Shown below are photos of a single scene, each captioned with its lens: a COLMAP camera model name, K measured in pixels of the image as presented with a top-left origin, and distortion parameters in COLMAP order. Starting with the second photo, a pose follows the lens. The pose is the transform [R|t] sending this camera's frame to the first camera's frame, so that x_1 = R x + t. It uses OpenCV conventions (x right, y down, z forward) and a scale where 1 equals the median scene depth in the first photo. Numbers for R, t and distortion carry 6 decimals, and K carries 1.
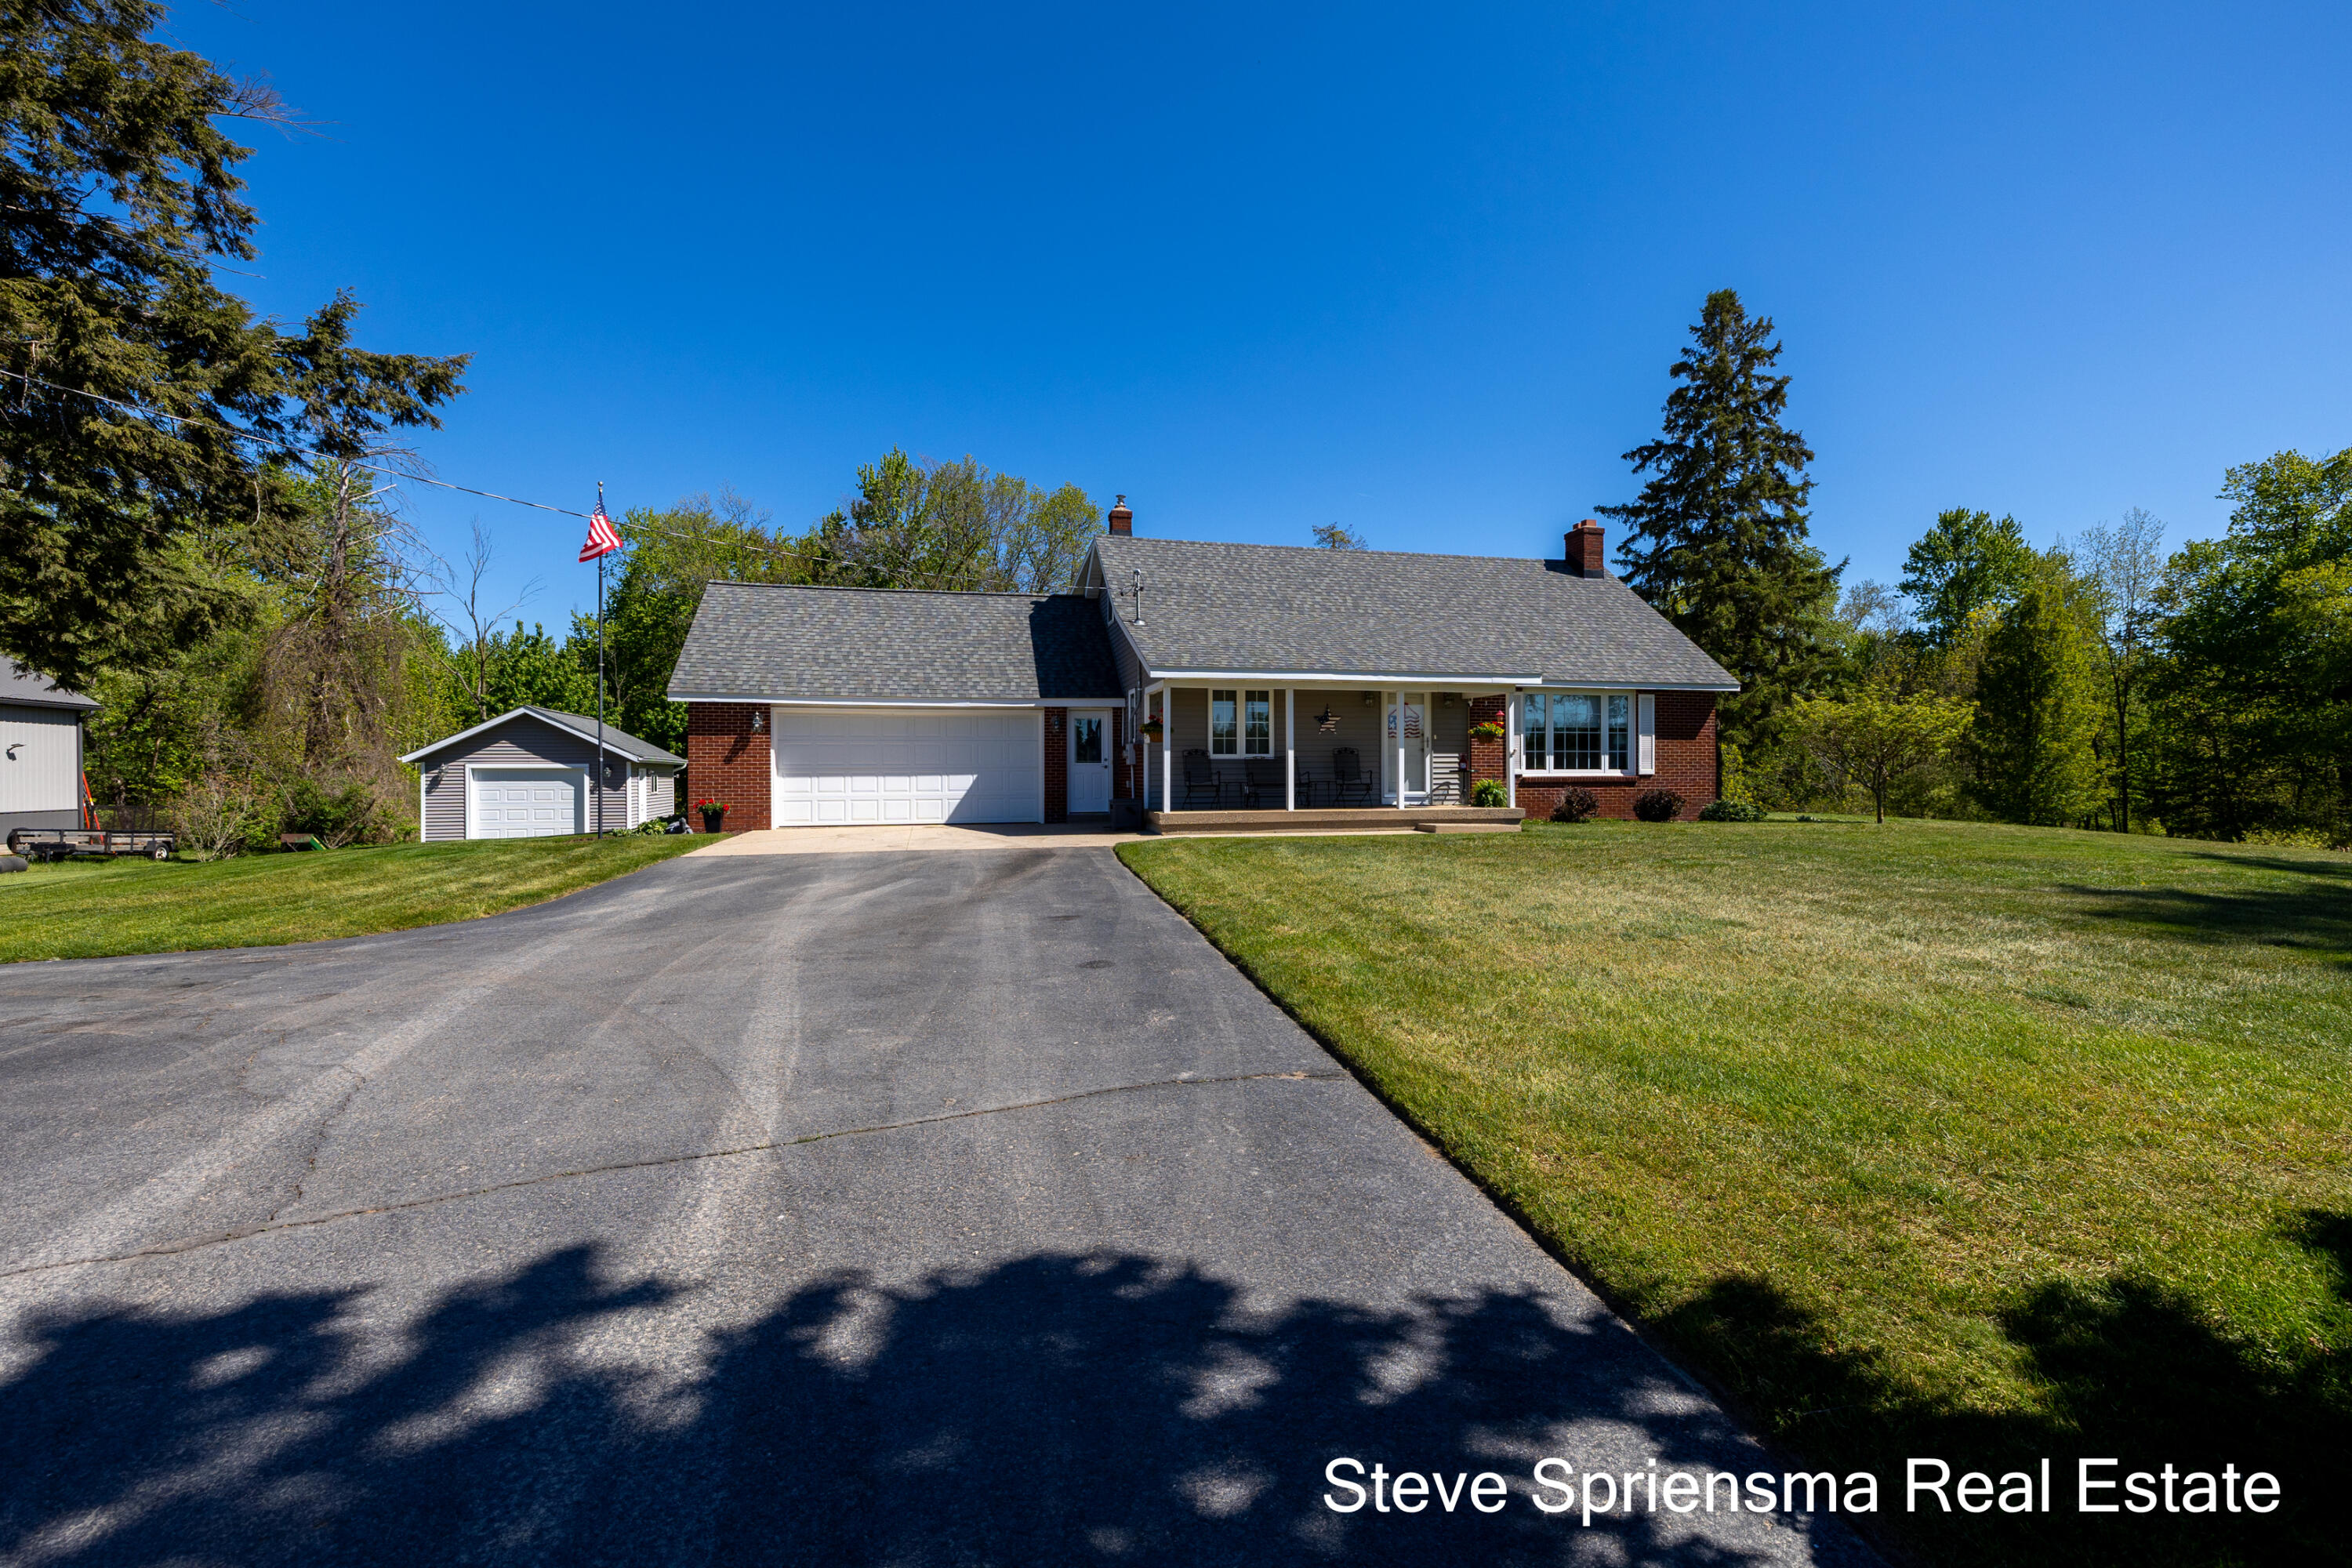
lens RADIAL K [[998.3, 0, 1175.8], [0, 998.3, 782.3], [0, 0, 1]] dist [0.006298, -0.000600]
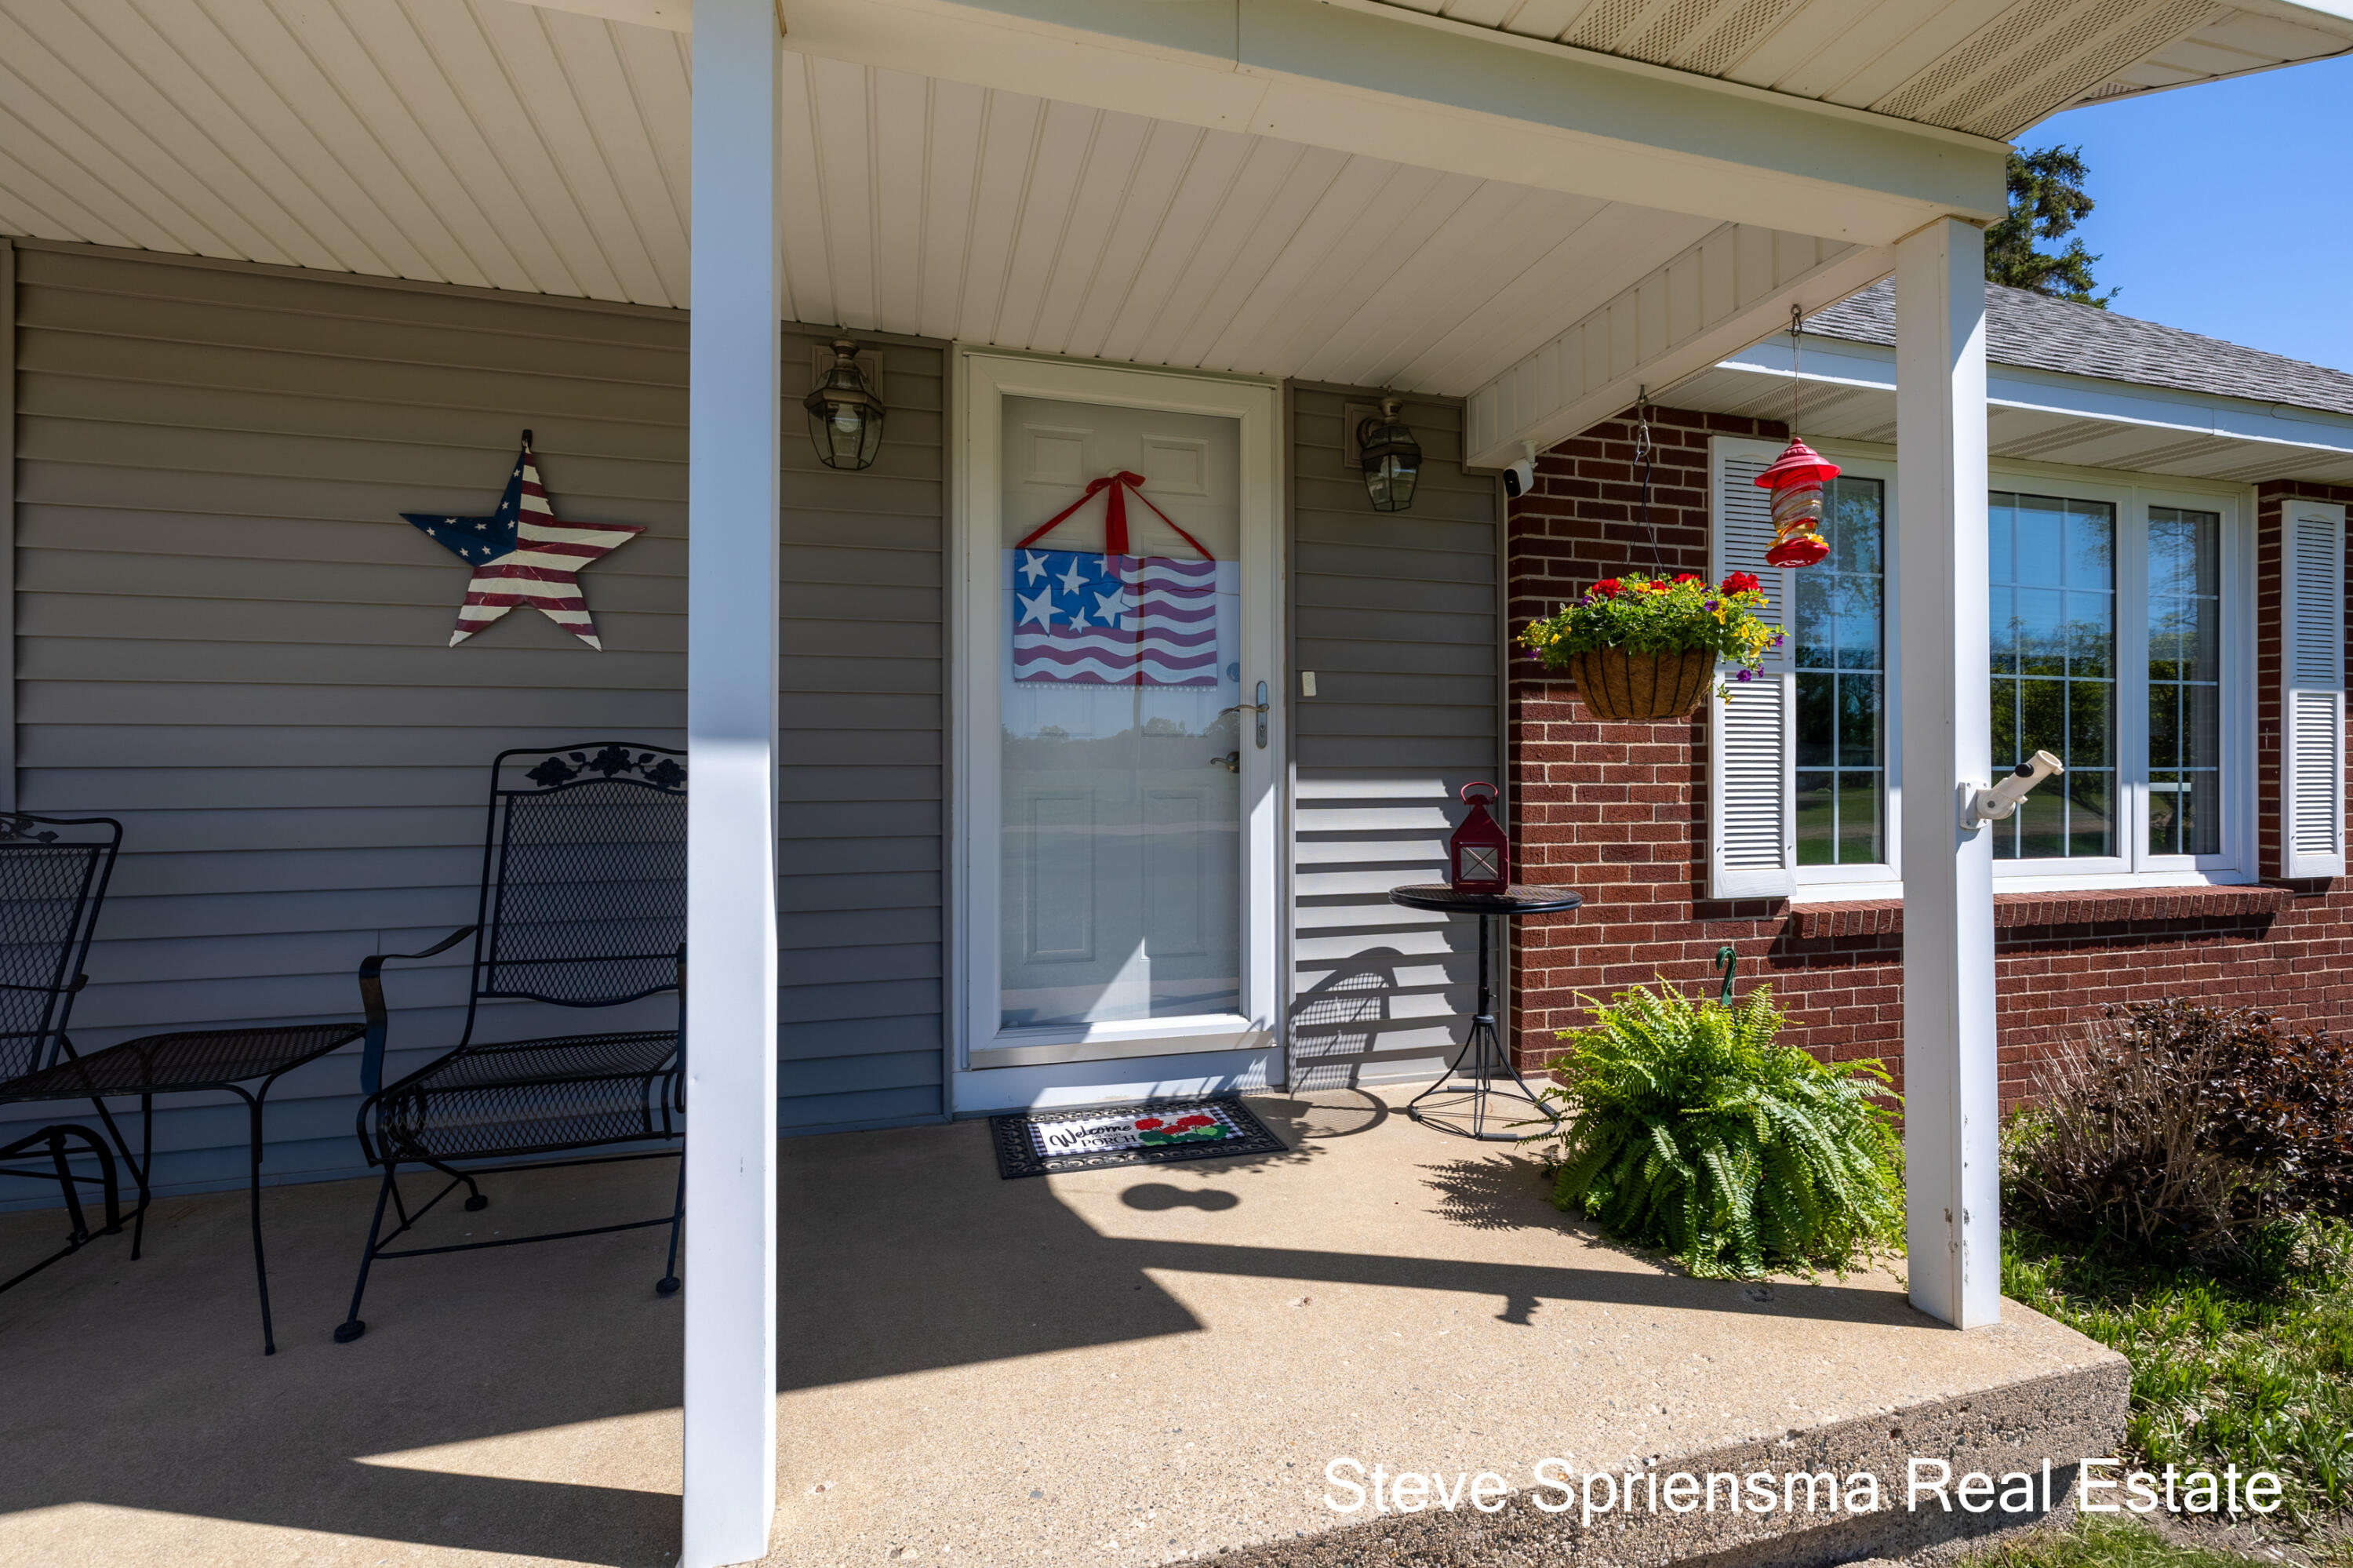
lens RADIAL K [[998.7, 0, 1174.3], [0, 998.7, 781.5], [0, 0, 1]] dist [0.006298, -0.000600]
pose [[0.999462, 0.002321, 0.032708, 0.234116], [-0.002053, 0.999964, -0.008234, -0.027988], [-0.032726, 0.008162, 0.999431, 0.841538]]
